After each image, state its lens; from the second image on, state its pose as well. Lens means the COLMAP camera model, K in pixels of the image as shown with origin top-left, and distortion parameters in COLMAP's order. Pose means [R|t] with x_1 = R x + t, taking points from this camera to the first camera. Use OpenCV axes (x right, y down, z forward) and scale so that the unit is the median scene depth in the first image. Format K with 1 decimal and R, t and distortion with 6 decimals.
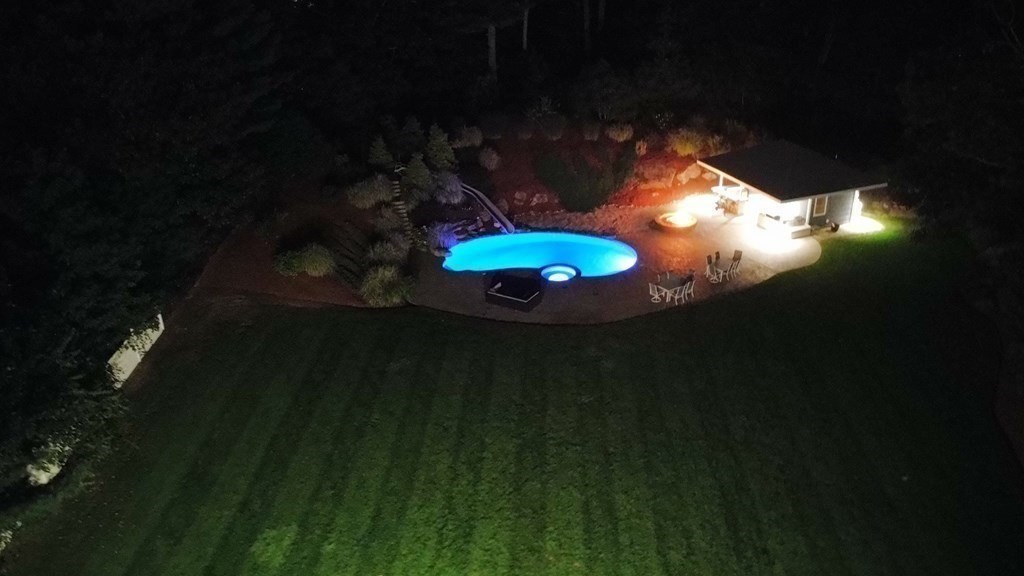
lens RADIAL K [[762.3, 0, 507.9], [0, 762.3, 281.2], [0, 0, 1]] dist [0.005559, 0.007013]
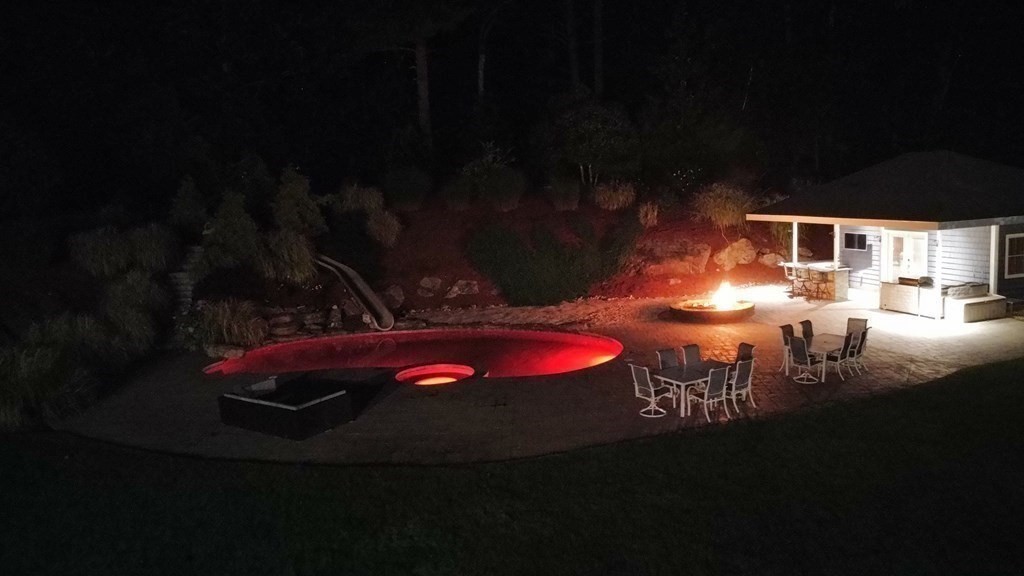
lens RADIAL K [[762.3, 0, 511.7], [0, 762.3, 285.1], [0, 0, 1]] dist [0.005559, 0.007013]
pose [[0.997480, -0.006083, -0.070685, 0.119672], [-0.016053, 0.951125, -0.308388, 0.063382], [0.069106, 0.308746, 0.948631, 0.489708]]
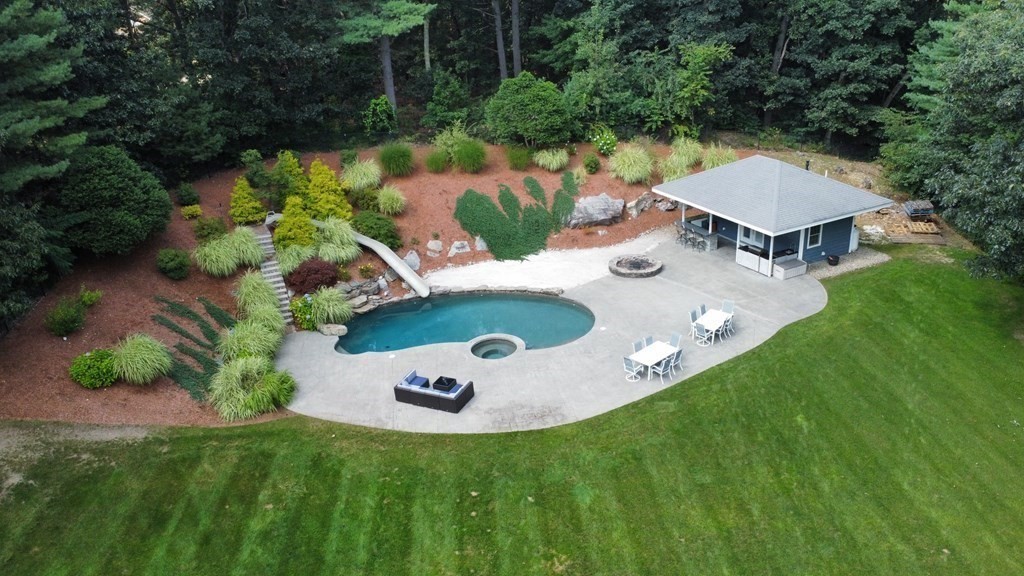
lens RADIAL K [[762.3, 0, 511.4], [0, 762.3, 286.3], [0, 0, 1]] dist [0.005559, 0.007013]
pose [[0.992110, -0.065560, 0.106863, 0.008927], [0.070961, 0.996345, -0.047543, -0.028183], [-0.103355, 0.054751, 0.993136, 0.228993]]
